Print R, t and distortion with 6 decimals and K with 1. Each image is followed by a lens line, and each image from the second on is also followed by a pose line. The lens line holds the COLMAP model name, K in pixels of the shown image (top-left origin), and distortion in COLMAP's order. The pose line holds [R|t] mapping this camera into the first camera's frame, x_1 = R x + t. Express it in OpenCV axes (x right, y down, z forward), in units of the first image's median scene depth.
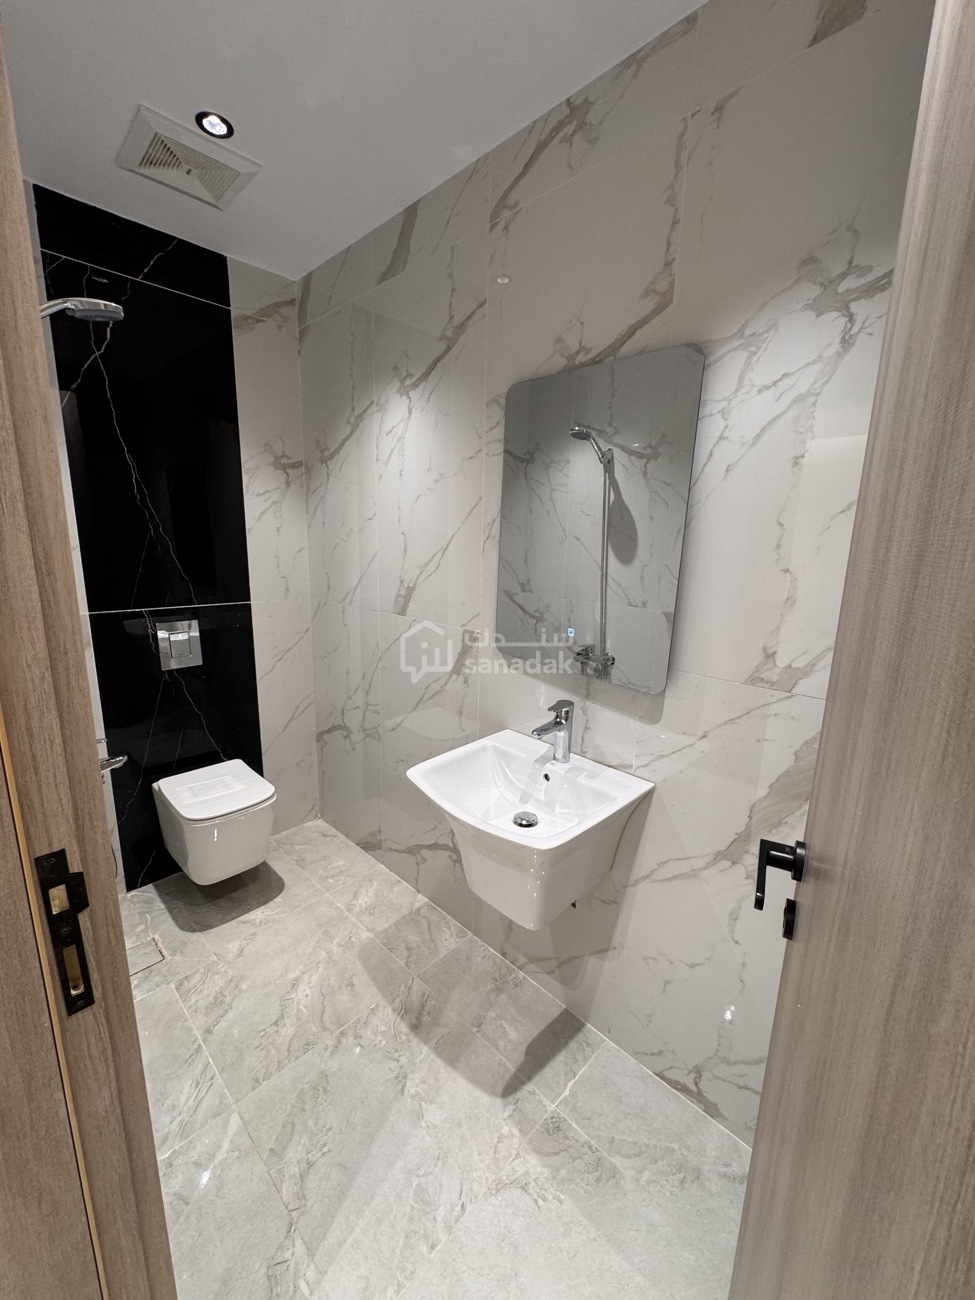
lens RADIAL K [[523.7, 0, 485.6], [0, 523.7, 647.8], [0, 0, 1]] dist [0.013238, 0.000186]
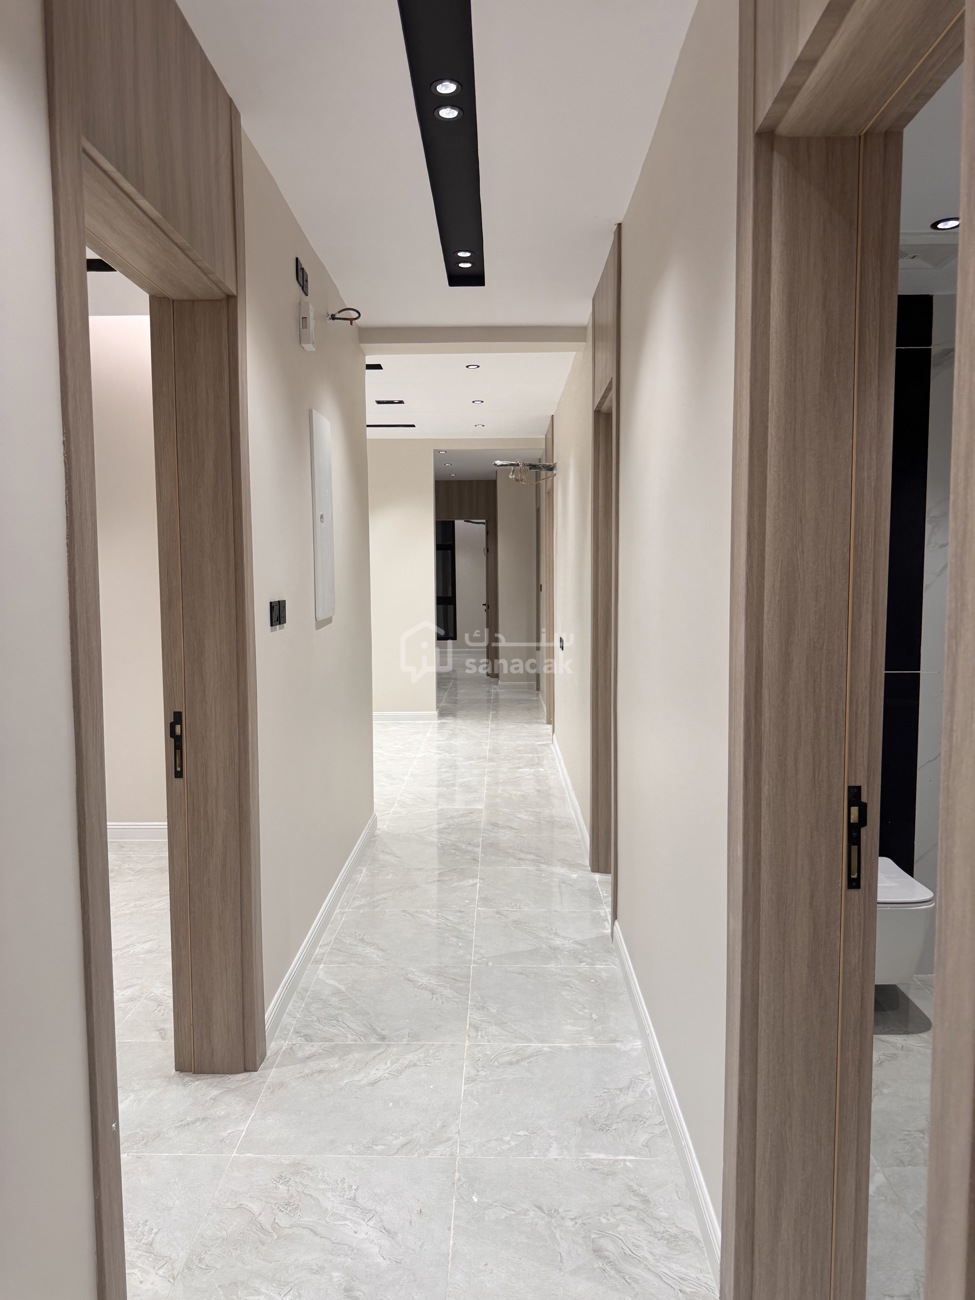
lens RADIAL K [[923.6, 0, 486.6], [0, 923.6, 649.8], [0, 0, 1]] dist [-0.006536, -0.030660]
pose [[0.688853, 0.035737, -0.724019, 0.565281], [-0.130952, 0.988487, -0.075801, 0.328560], [0.712975, 0.147027, 0.685602, -2.096607]]
